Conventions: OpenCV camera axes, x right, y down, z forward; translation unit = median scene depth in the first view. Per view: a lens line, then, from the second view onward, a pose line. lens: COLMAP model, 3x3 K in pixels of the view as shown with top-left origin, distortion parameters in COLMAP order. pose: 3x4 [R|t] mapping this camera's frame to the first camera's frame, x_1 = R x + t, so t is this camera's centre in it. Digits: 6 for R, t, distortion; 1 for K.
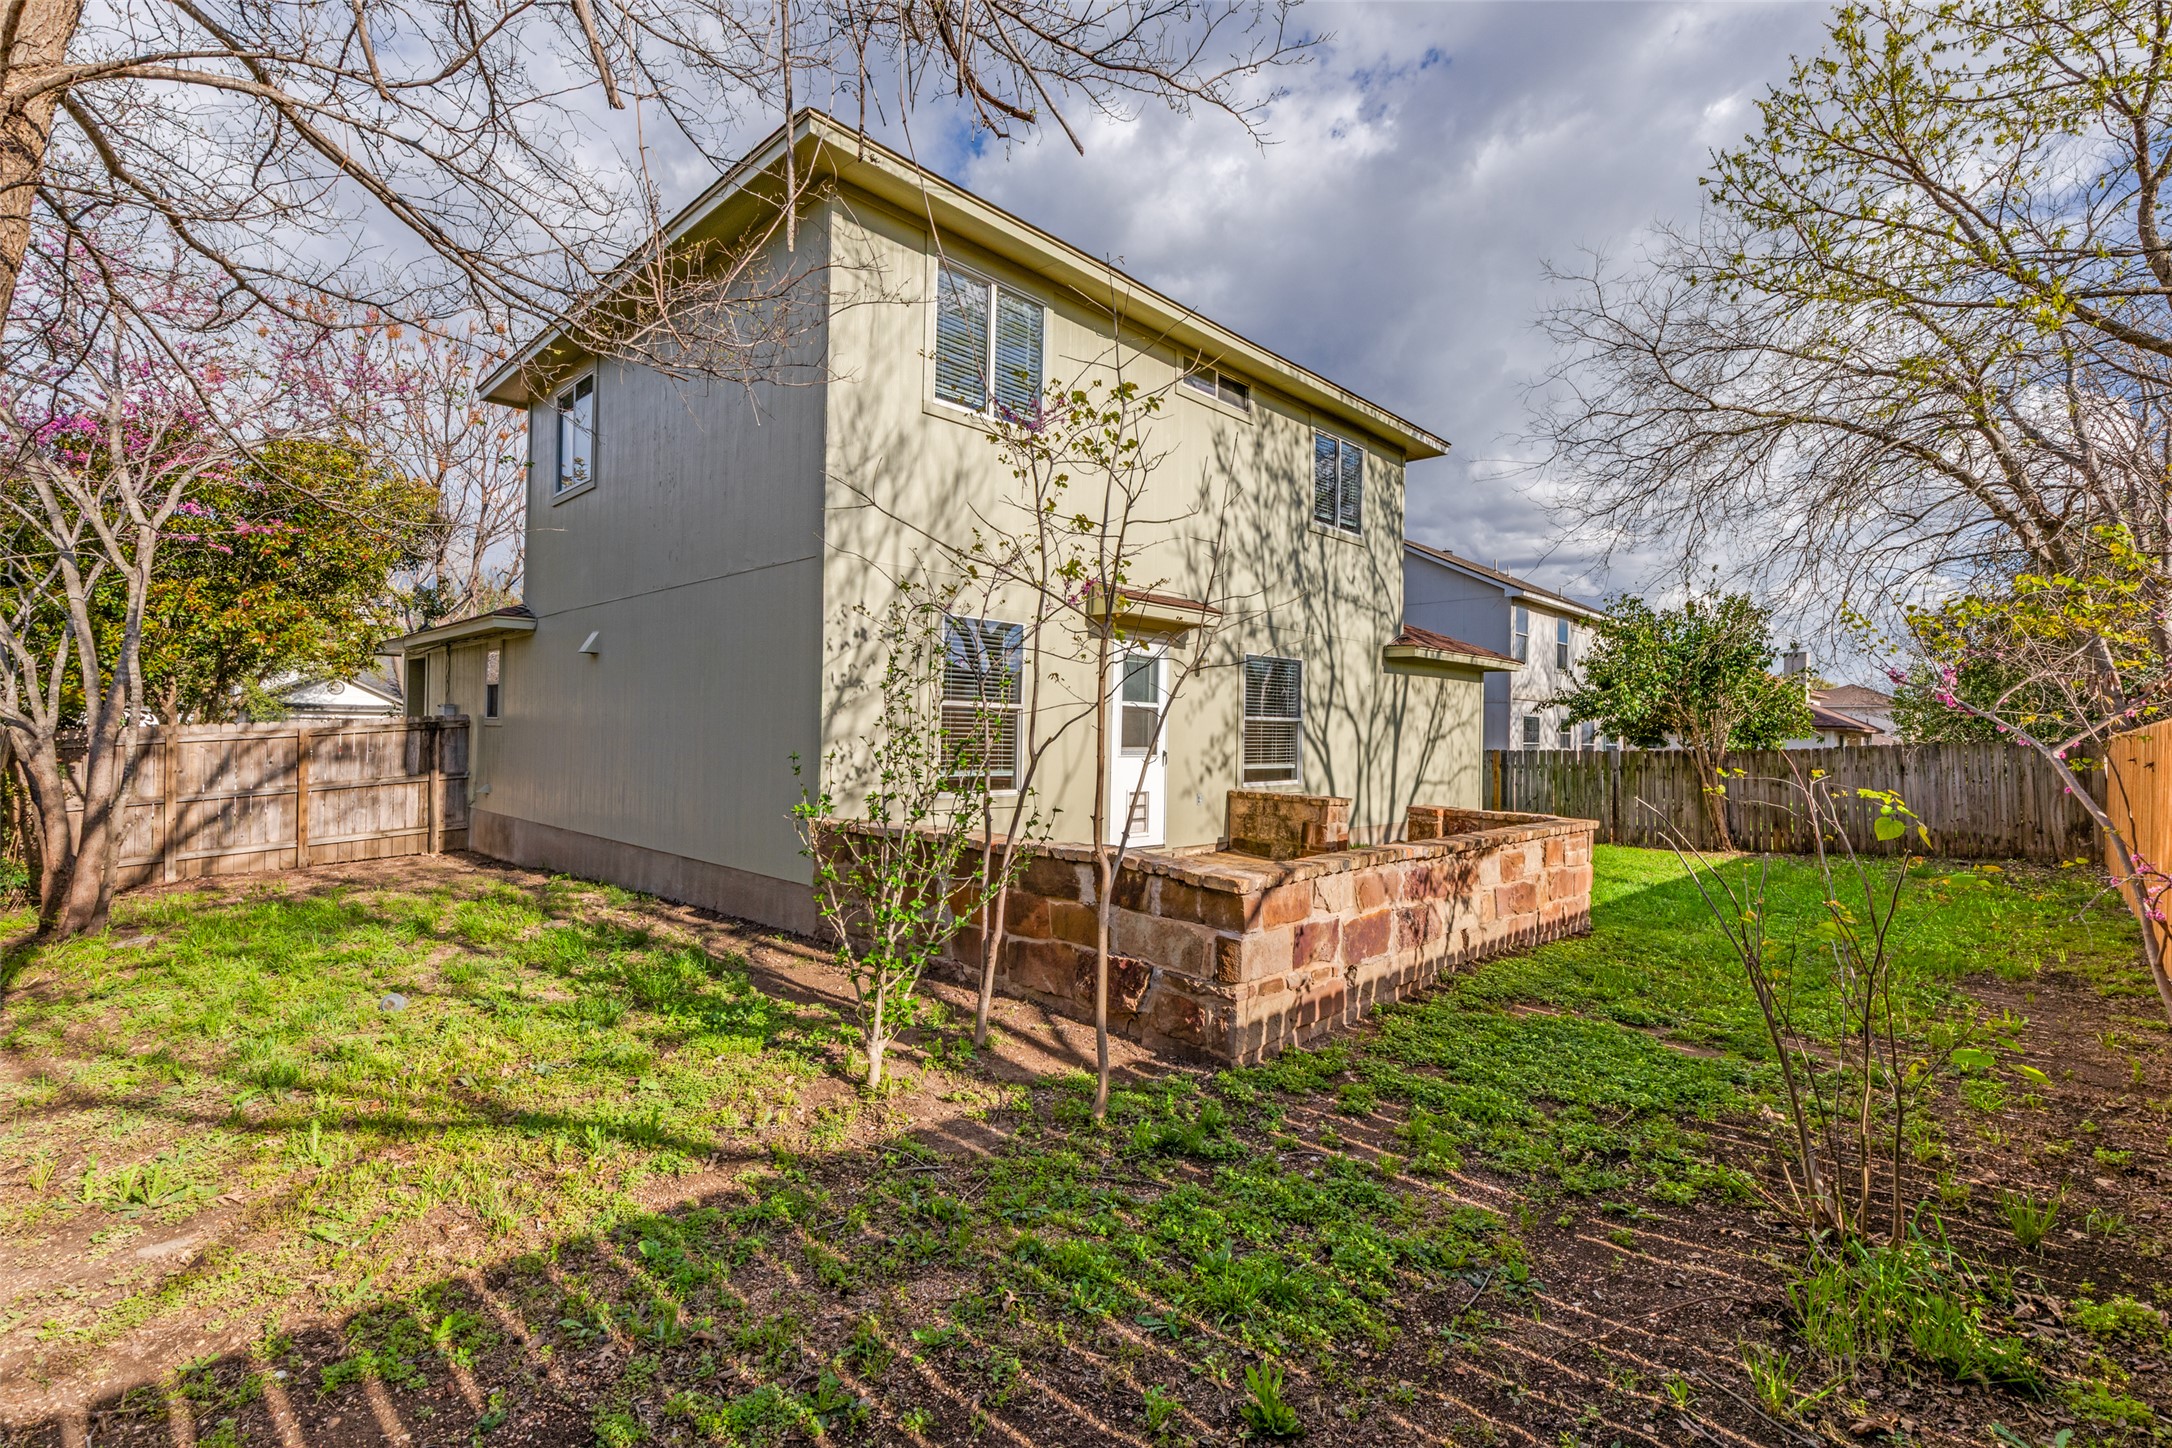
lens RADIAL K [[990.6, 0, 1082.6], [0, 990.6, 716.8], [0, 0, 1]] dist [-0.019166, 0.000662]
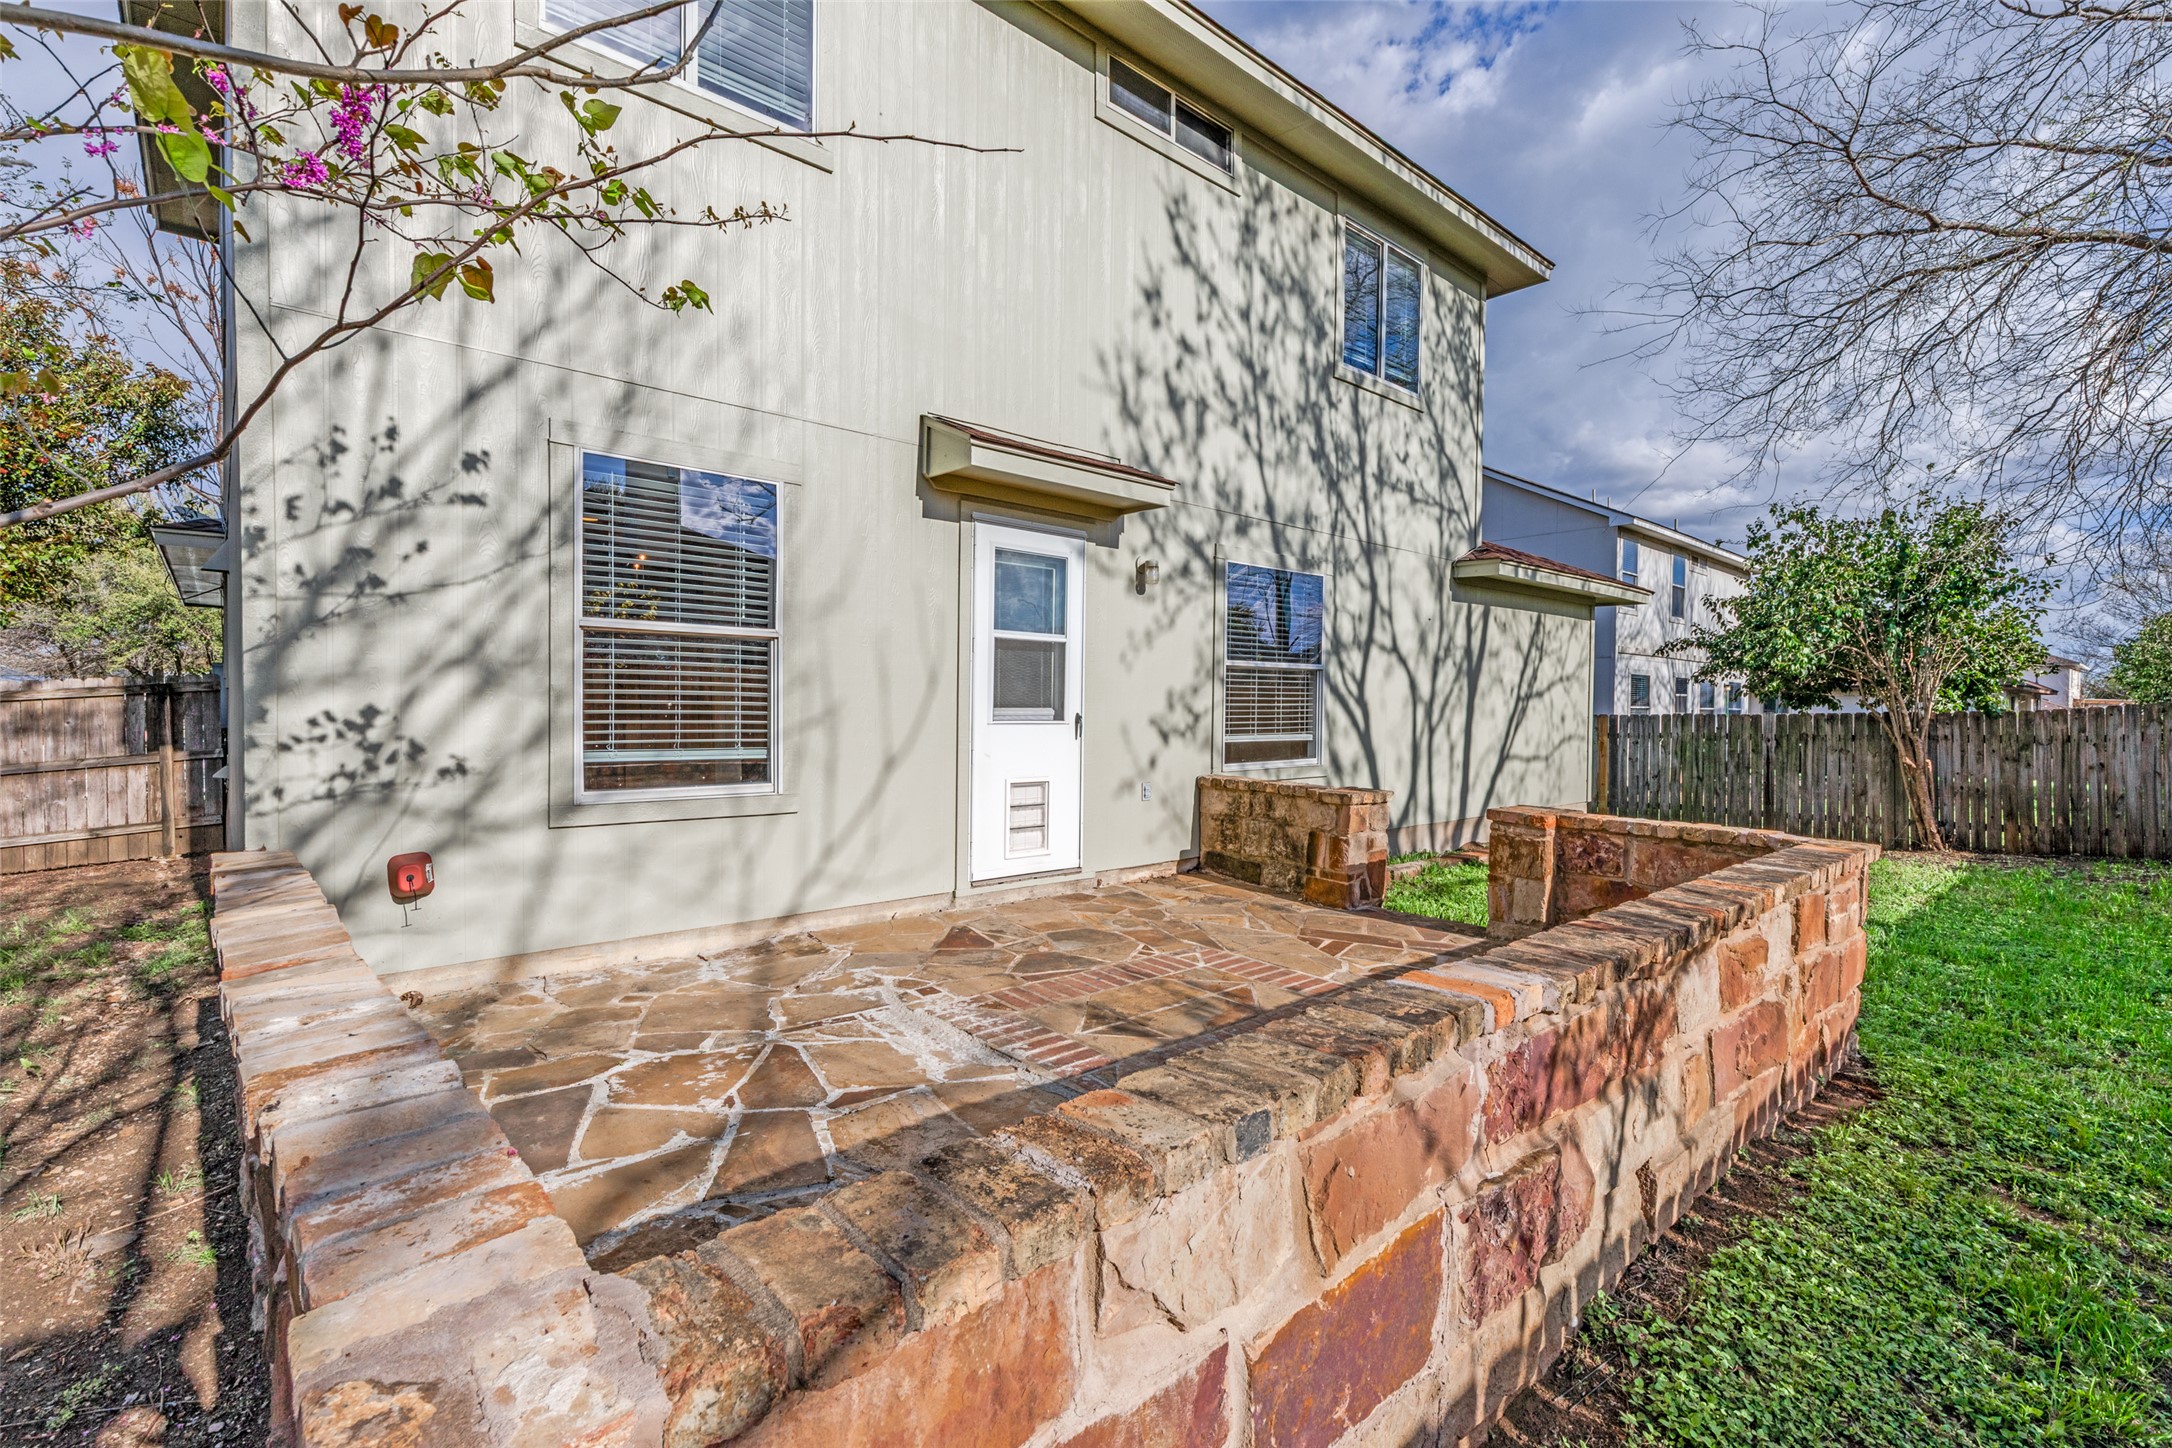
lens RADIAL K [[990.6, 0, 1082.6], [0, 990.6, 716.8], [0, 0, 1]] dist [-0.019166, 0.000662]
pose [[0.997577, -0.005484, -0.069354, 0.104320], [0.007581, 0.999521, 0.030014, 0.015112], [0.069156, -0.030467, 0.997140, 0.325213]]
